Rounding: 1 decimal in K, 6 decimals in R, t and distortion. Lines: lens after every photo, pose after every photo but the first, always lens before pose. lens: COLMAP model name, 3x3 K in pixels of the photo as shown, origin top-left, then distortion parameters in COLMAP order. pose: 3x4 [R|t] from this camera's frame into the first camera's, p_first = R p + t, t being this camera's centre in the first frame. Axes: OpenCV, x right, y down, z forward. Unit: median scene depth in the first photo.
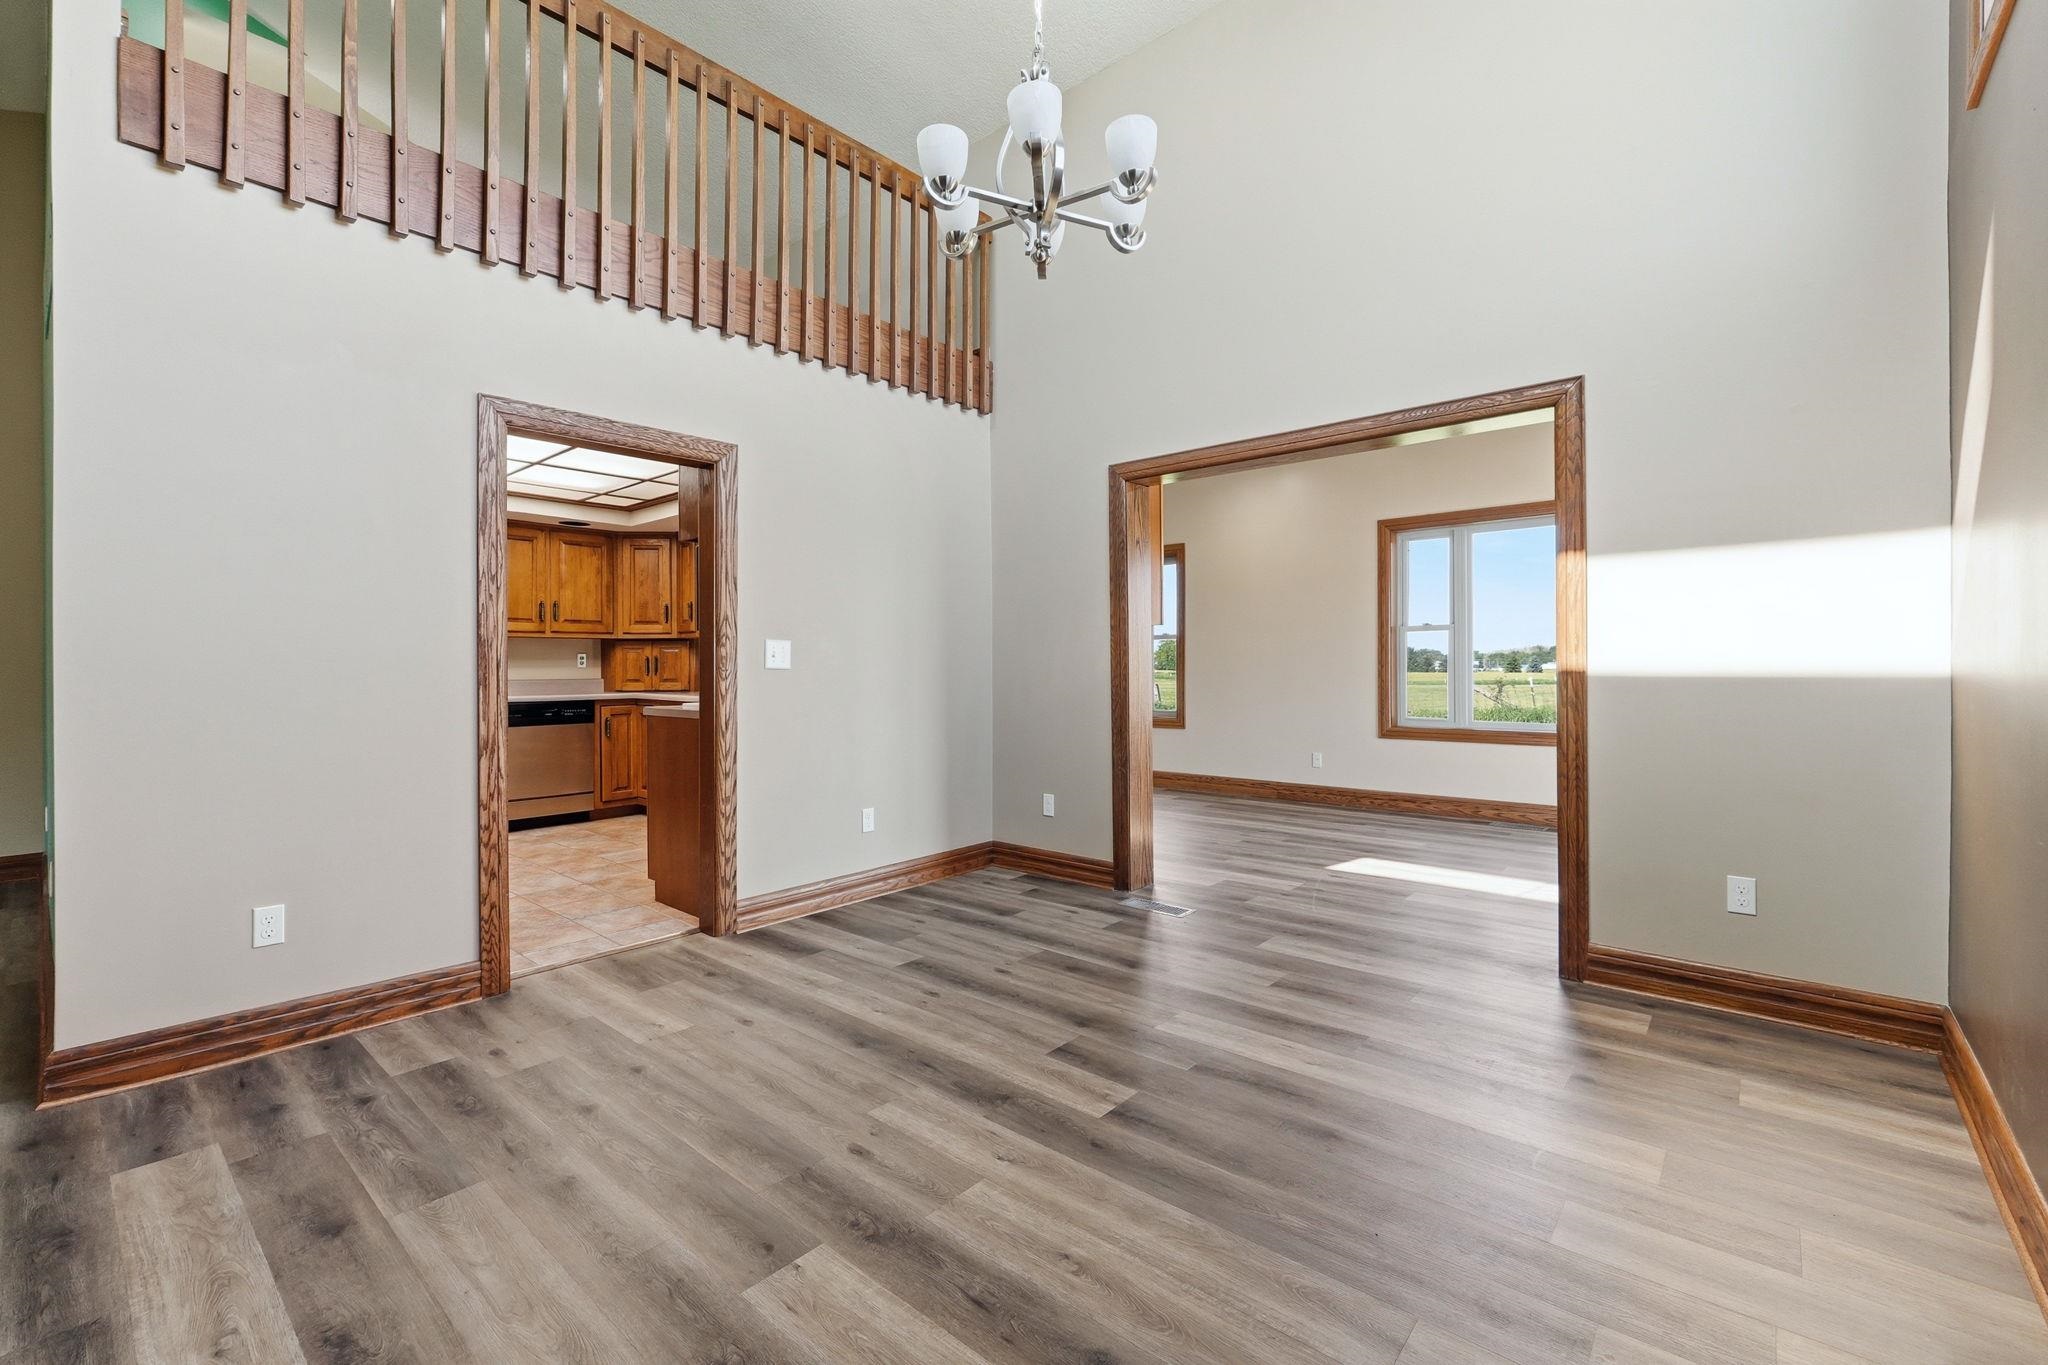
lens RADIAL K [[866.0, 0, 1019.0], [0, 866.0, 668.2], [0, 0, 1]] dist [0.002605, -0.000053]
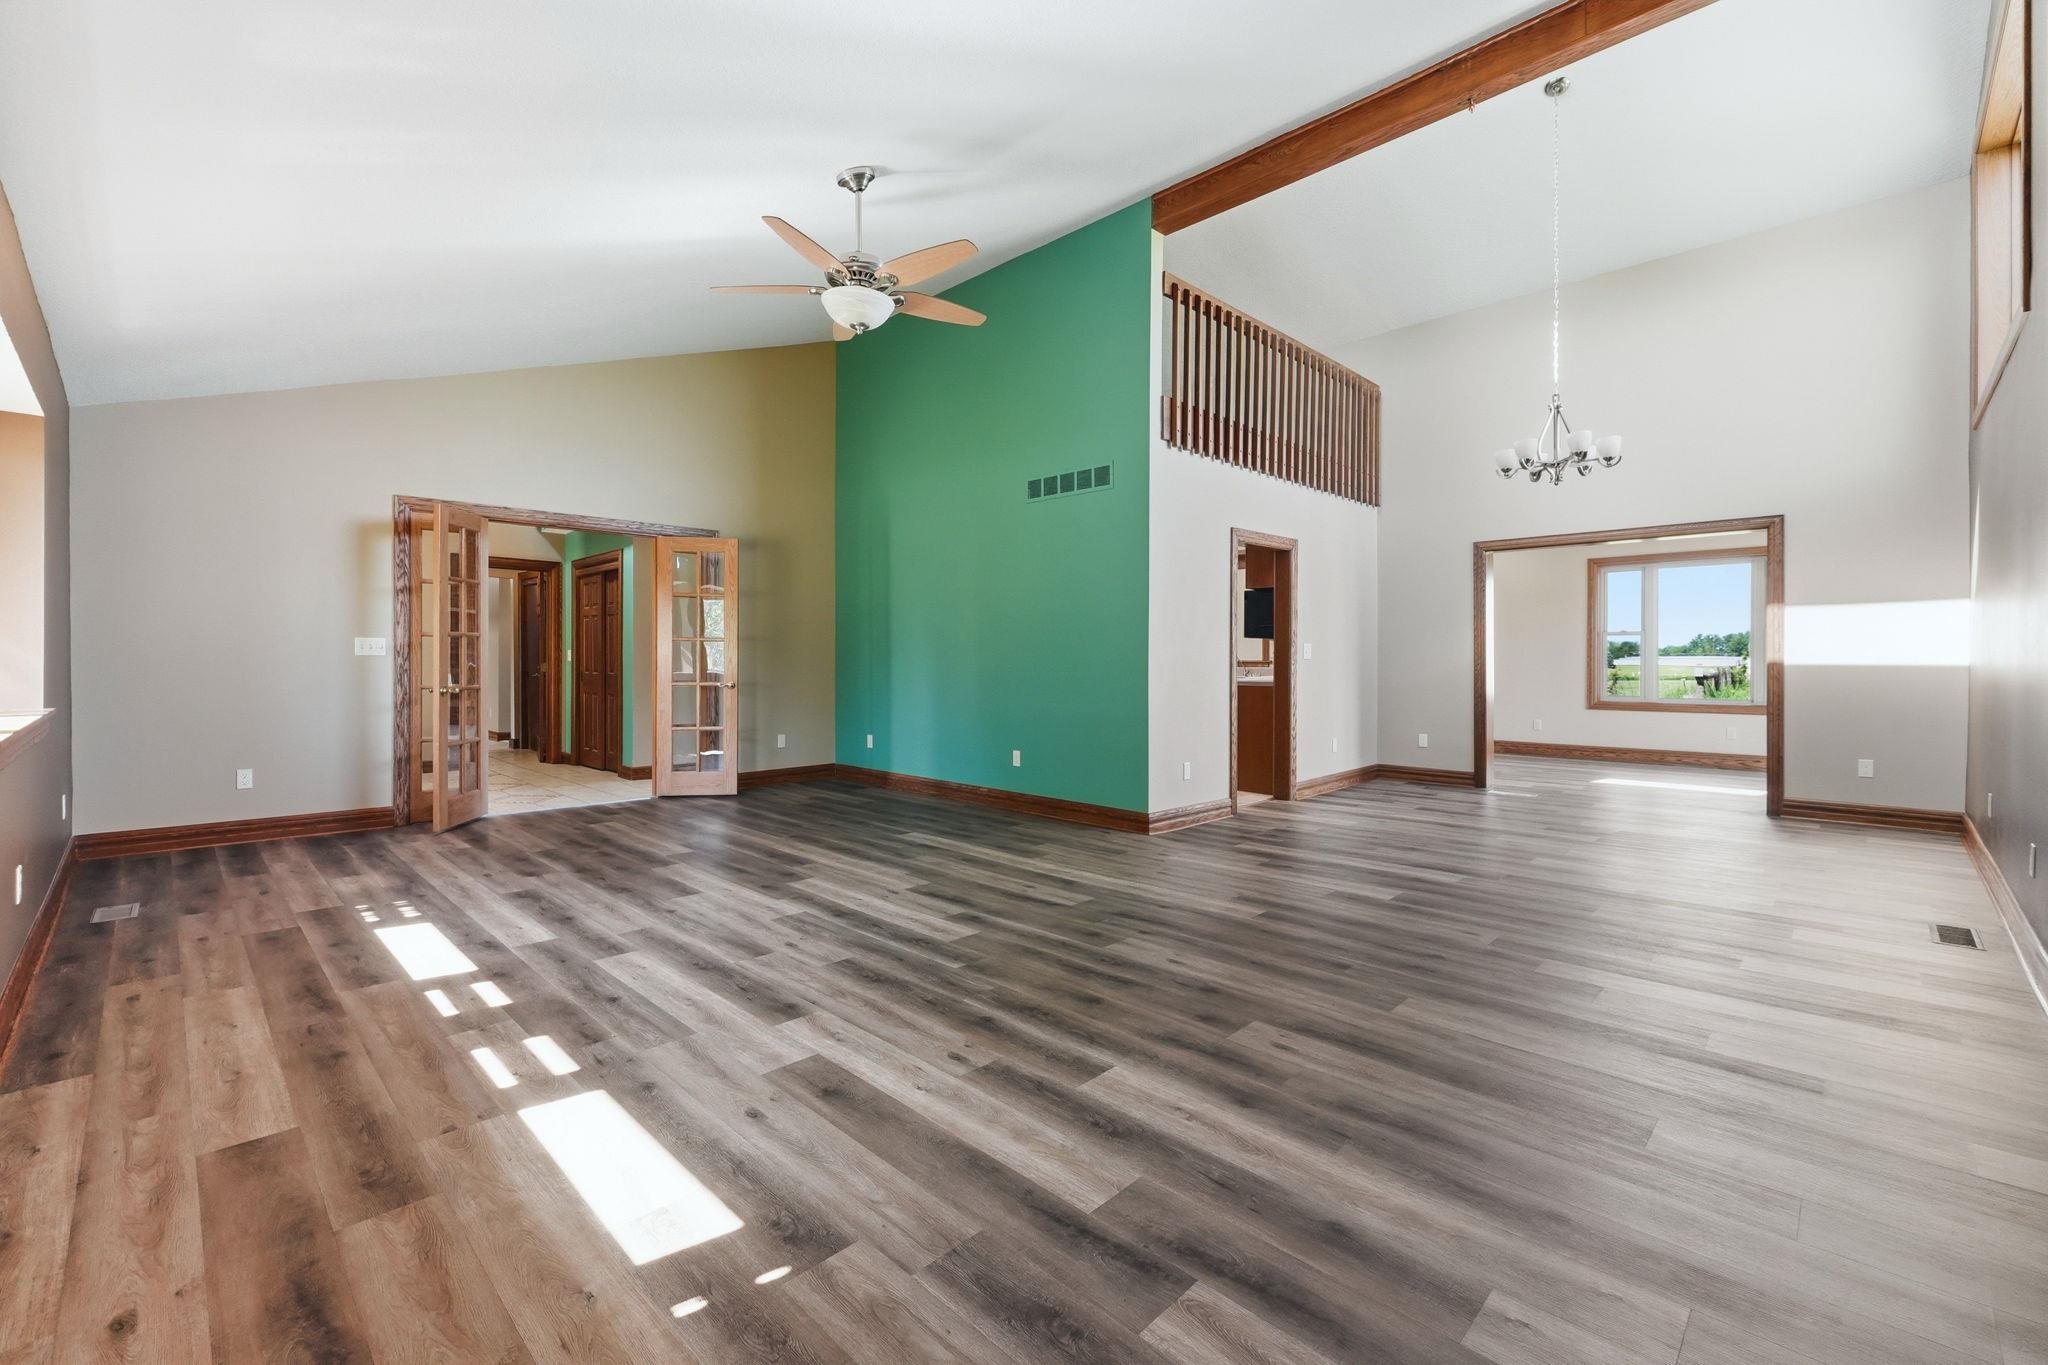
lens RADIAL K [[866.0, 0, 1019.6], [0, 866.0, 666.5], [0, 0, 1]] dist [0.002605, -0.000053]
pose [[0.998587, 0.004431, -0.052955, -0.809555], [-0.004007, 0.999959, 0.008107, 0.002294], [0.052988, -0.007884, 0.998564, -0.885318]]
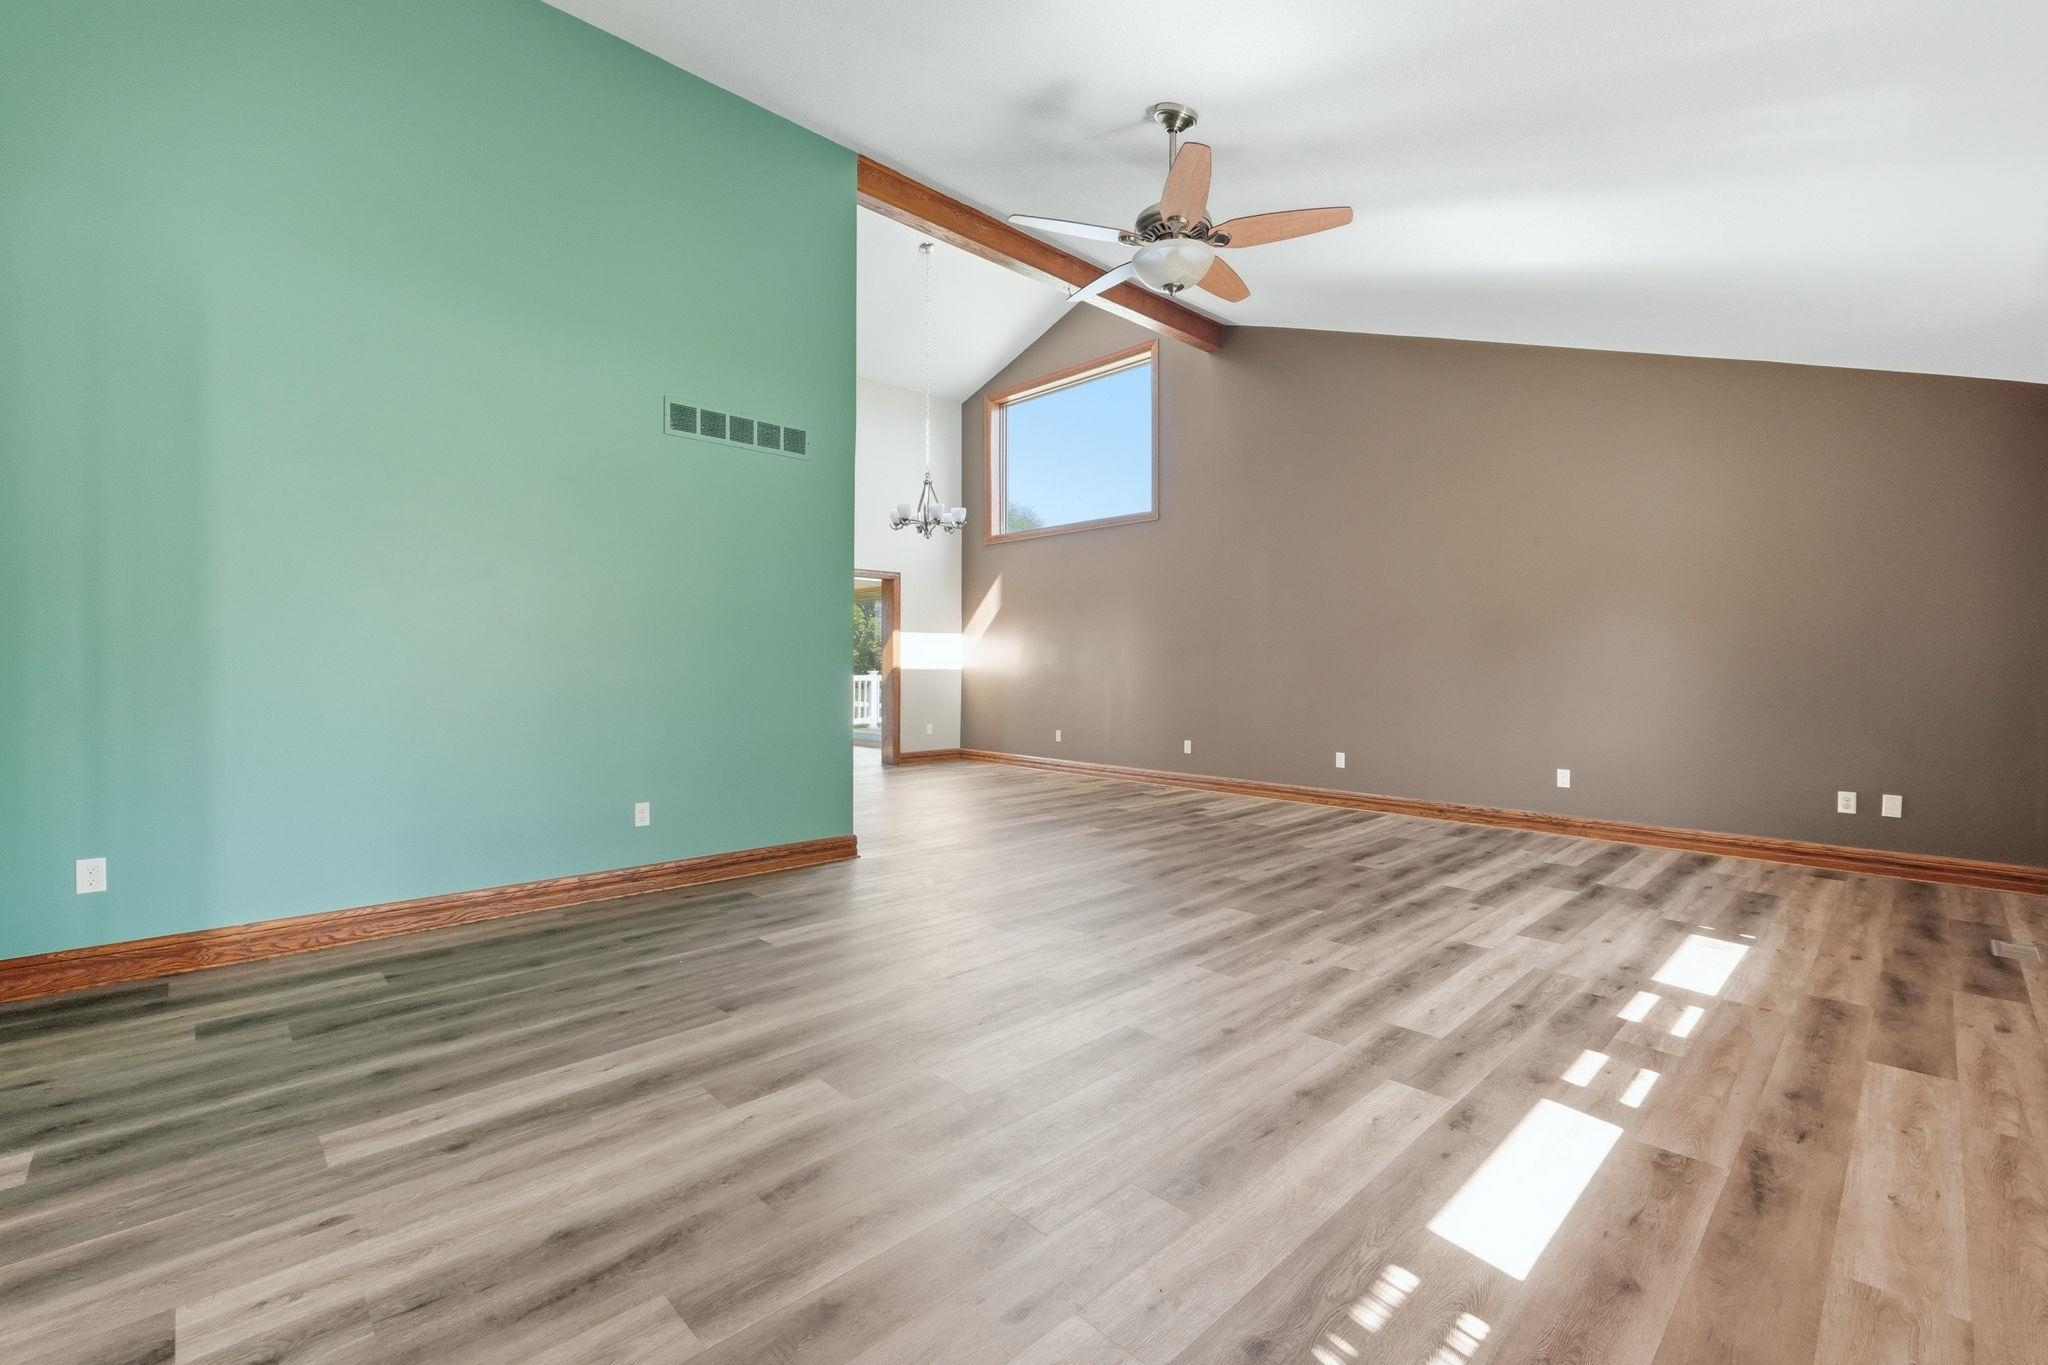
lens RADIAL K [[866.0, 0, 1045.4], [0, 866.0, 683.9], [0, 0, 1]] dist [0.002605, -0.000053]
pose [[0.064018, -0.020090, 0.997746, -1.984771], [-0.001799, 0.999793, 0.020247, 0.002832], [-0.997947, -0.003091, 0.063969, 0.218330]]
